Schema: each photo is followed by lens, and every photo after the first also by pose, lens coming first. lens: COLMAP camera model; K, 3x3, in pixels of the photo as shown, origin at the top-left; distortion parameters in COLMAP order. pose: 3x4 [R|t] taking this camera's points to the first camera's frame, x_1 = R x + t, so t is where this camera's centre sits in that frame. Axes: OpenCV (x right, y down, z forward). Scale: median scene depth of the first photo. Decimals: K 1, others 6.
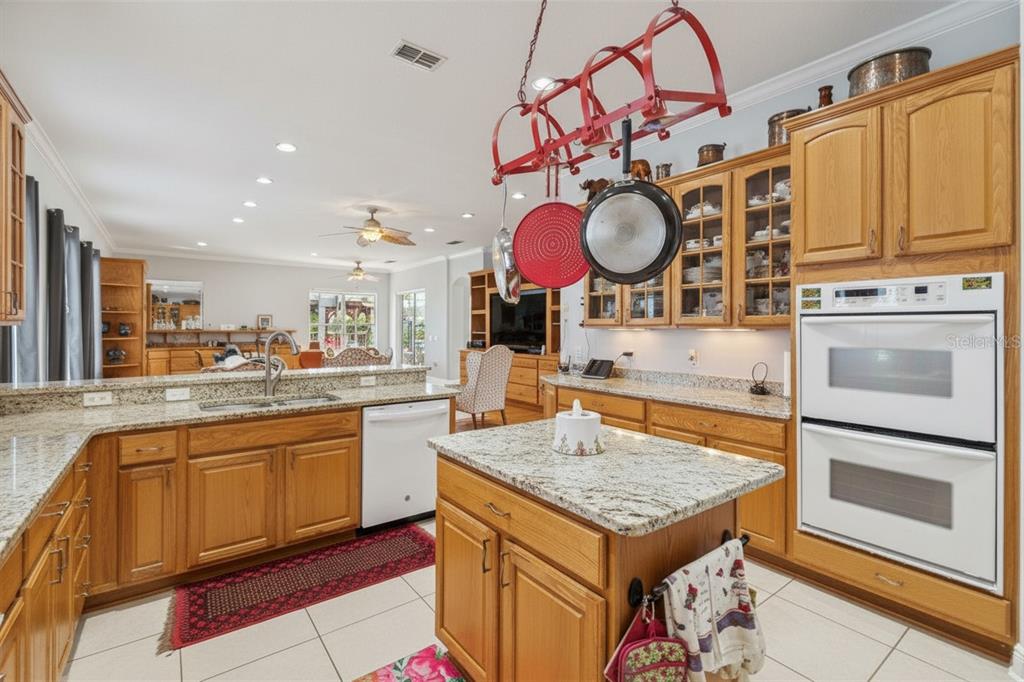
lens RADIAL K [[461.2, 0, 506.1], [0, 461.2, 336.6], [0, 0, 1]] dist [-0.002211, -0.000530]
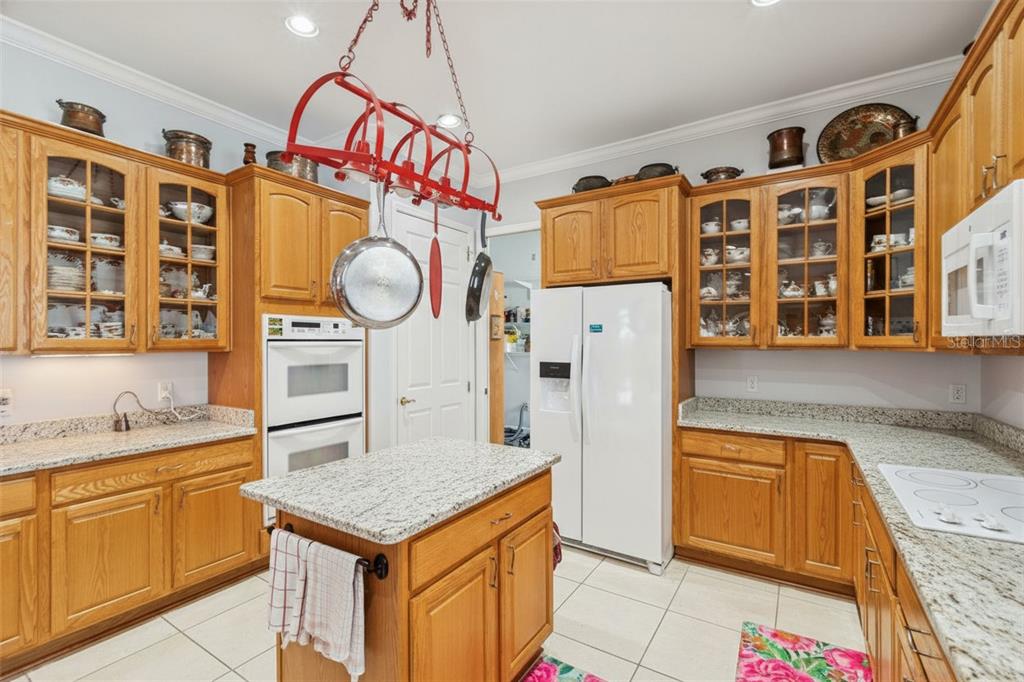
lens RADIAL K [[461.2, 0, 508.6], [0, 461.2, 339.8], [0, 0, 1]] dist [-0.002211, -0.000530]
pose [[-0.359515, 0.002835, 0.933135, -0.185226], [0.017888, 0.999833, 0.003854, -0.011478], [-0.932968, 0.018077, -0.359506, 0.238295]]
